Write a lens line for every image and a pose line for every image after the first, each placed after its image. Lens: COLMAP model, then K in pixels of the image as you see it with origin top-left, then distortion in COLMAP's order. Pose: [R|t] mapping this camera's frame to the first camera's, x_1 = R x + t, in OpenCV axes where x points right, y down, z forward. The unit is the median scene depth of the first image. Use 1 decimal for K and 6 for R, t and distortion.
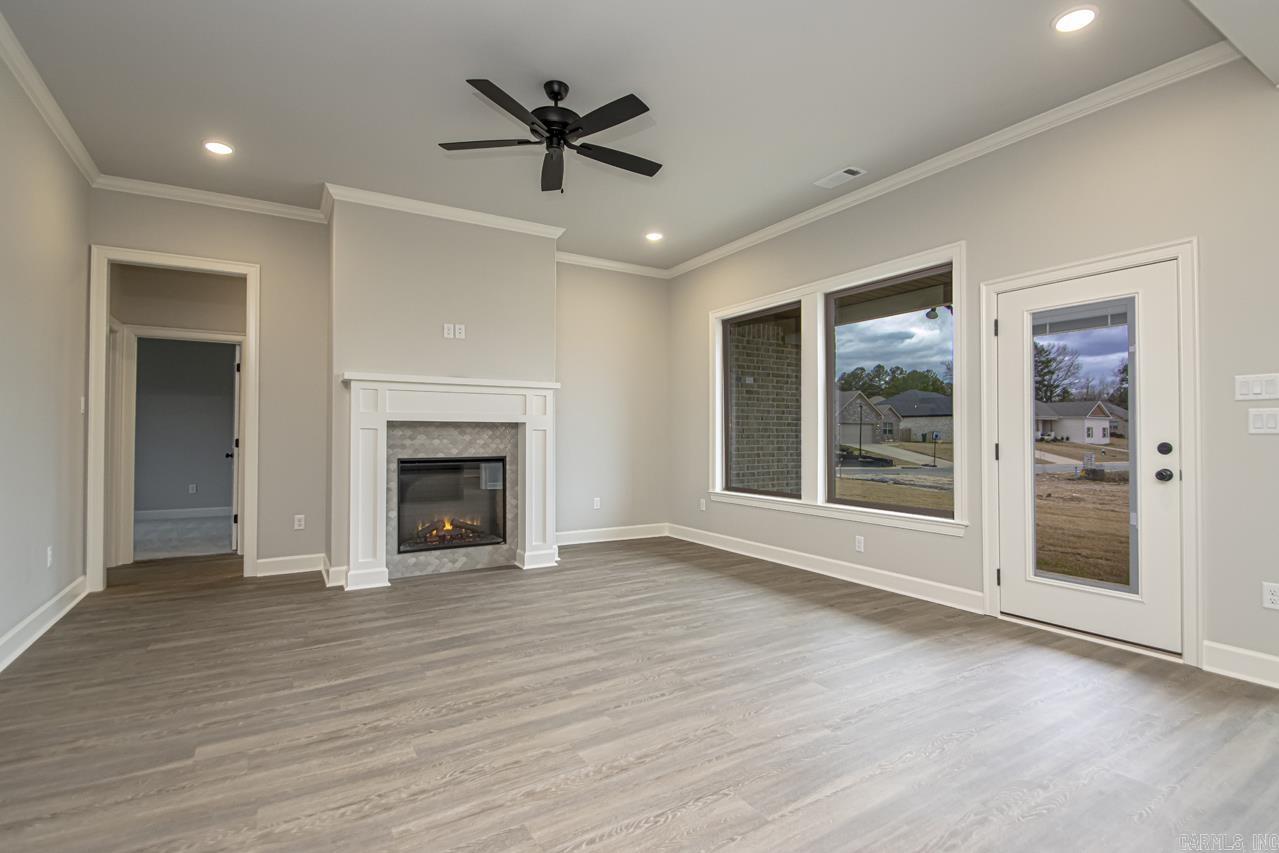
lens RADIAL K [[608.4, 0, 627.9], [0, 608.4, 423.8], [0, 0, 1]] dist [0.018390, -0.015134]
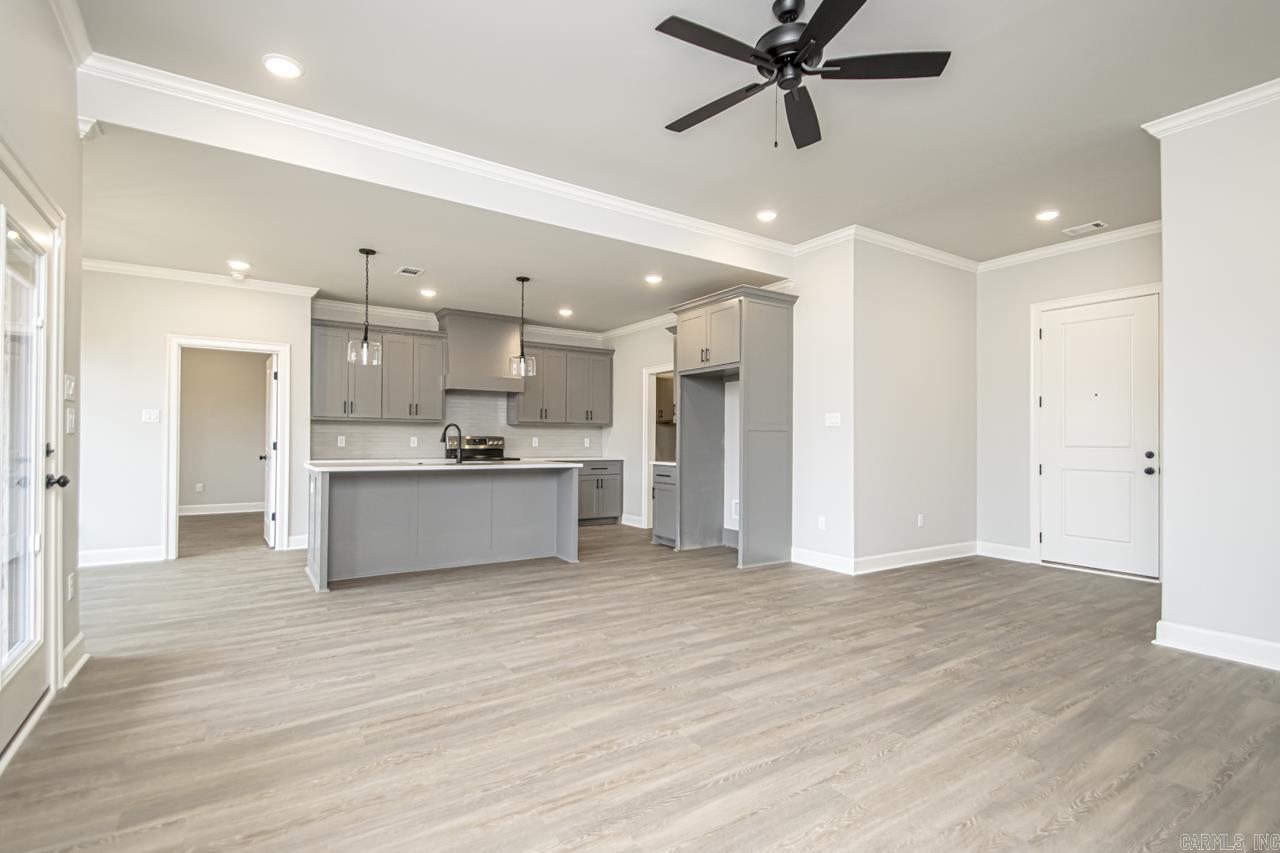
lens RADIAL K [[608.9, 0, 657.2], [0, 608.9, 436.5], [0, 0, 1]] dist [0.018390, -0.015134]
pose [[-0.996759, -0.010395, -0.079773, 0.117779], [-0.008021, 0.999517, -0.030025, 0.042107], [0.080046, -0.029288, -0.996361, 1.878757]]
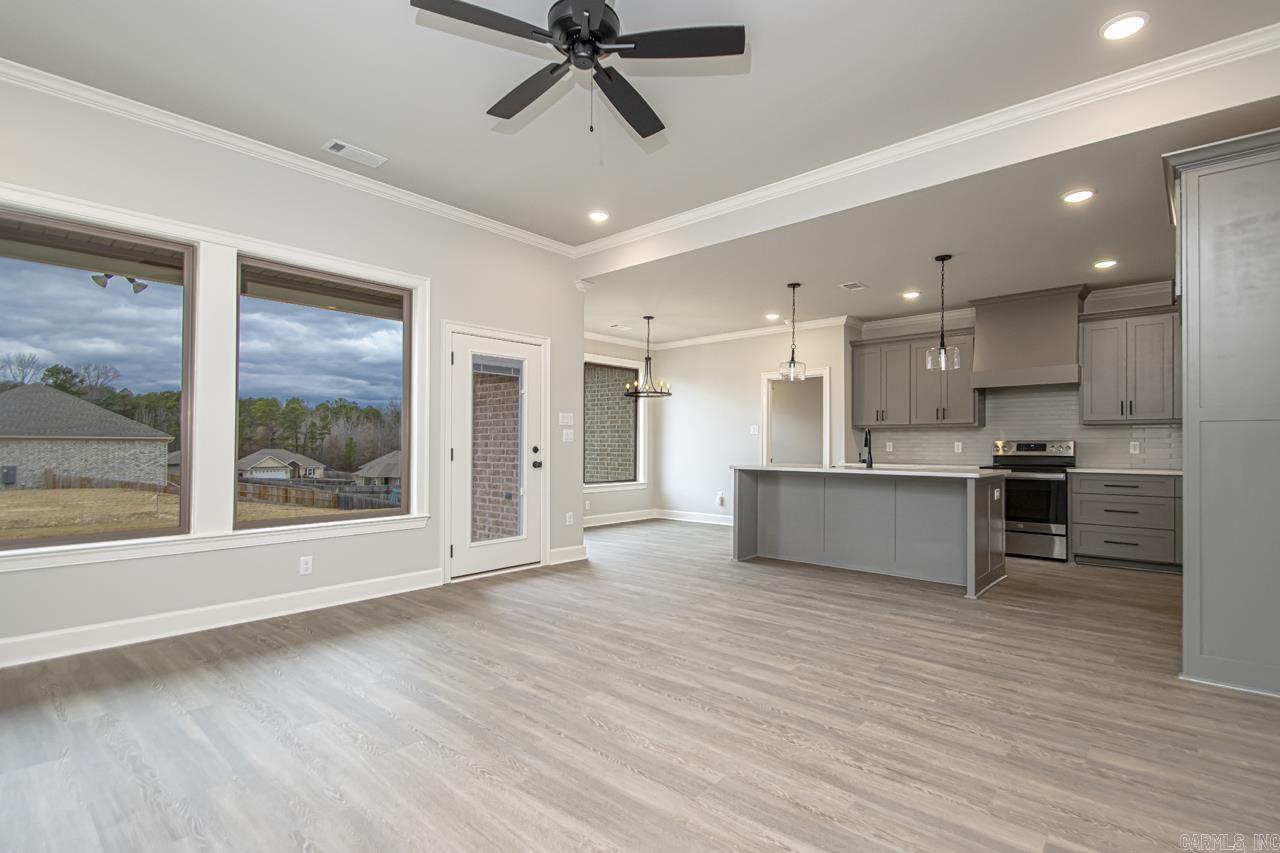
lens RADIAL K [[608.9, 0, 654.7], [0, 608.9, 438.7], [0, 0, 1]] dist [0.018390, -0.015134]
pose [[-0.313757, 0.007930, 0.949470, -0.913606], [-0.022176, 0.999631, -0.015677, 0.028586], [-0.949244, -0.025975, -0.313465, 1.216614]]
